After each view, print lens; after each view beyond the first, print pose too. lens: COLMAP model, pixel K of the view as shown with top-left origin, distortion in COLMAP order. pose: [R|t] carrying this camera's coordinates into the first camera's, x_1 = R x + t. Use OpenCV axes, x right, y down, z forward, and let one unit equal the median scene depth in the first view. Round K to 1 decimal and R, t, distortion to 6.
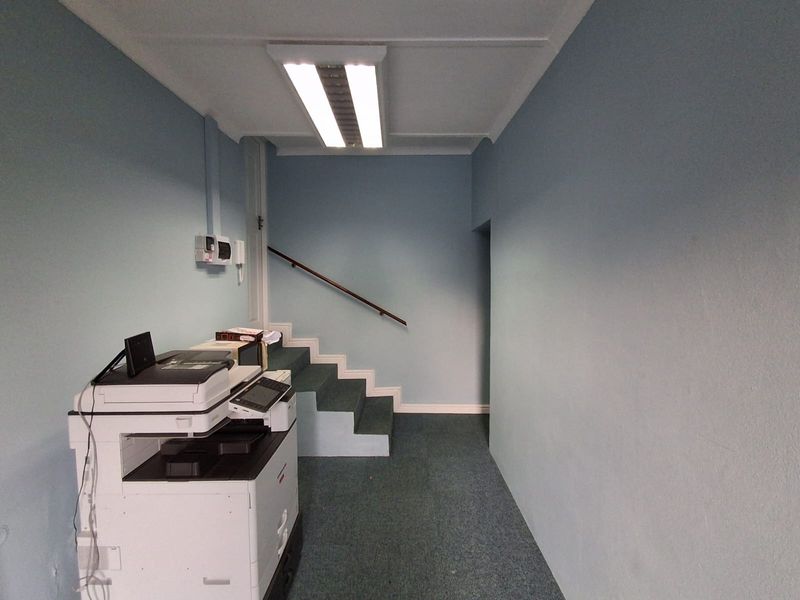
lens RADIAL K [[354.6, 0, 400.0], [0, 354.6, 300.0], [0, 0, 1]] dist [0.000965, 0.000331]
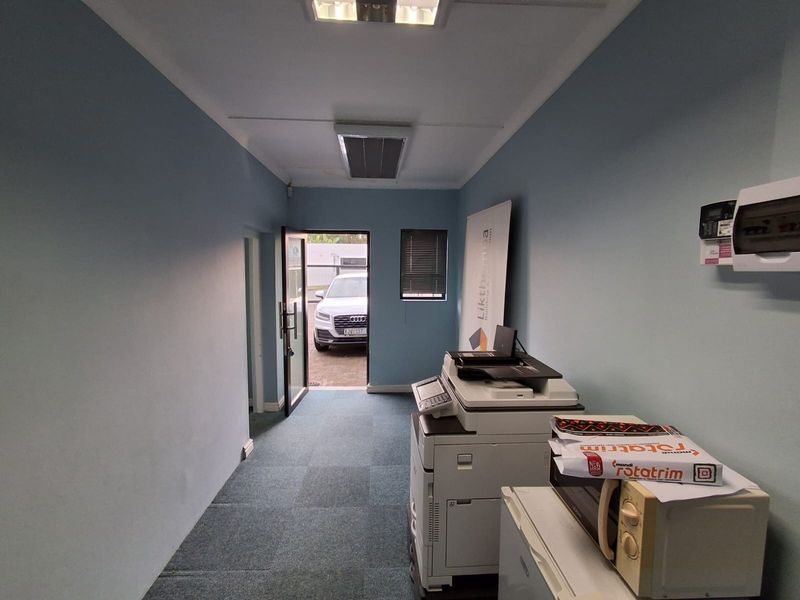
lens RADIAL K [[354.6, 0, 400.0], [0, 354.6, 300.0], [0, 0, 1]] dist [0.000965, 0.000331]
pose [[-0.998754, 0.000817, -0.049891, -0.158662], [-0.006800, 0.988308, 0.152319, -0.127832], [0.049432, 0.152468, -0.987071, 1.379421]]
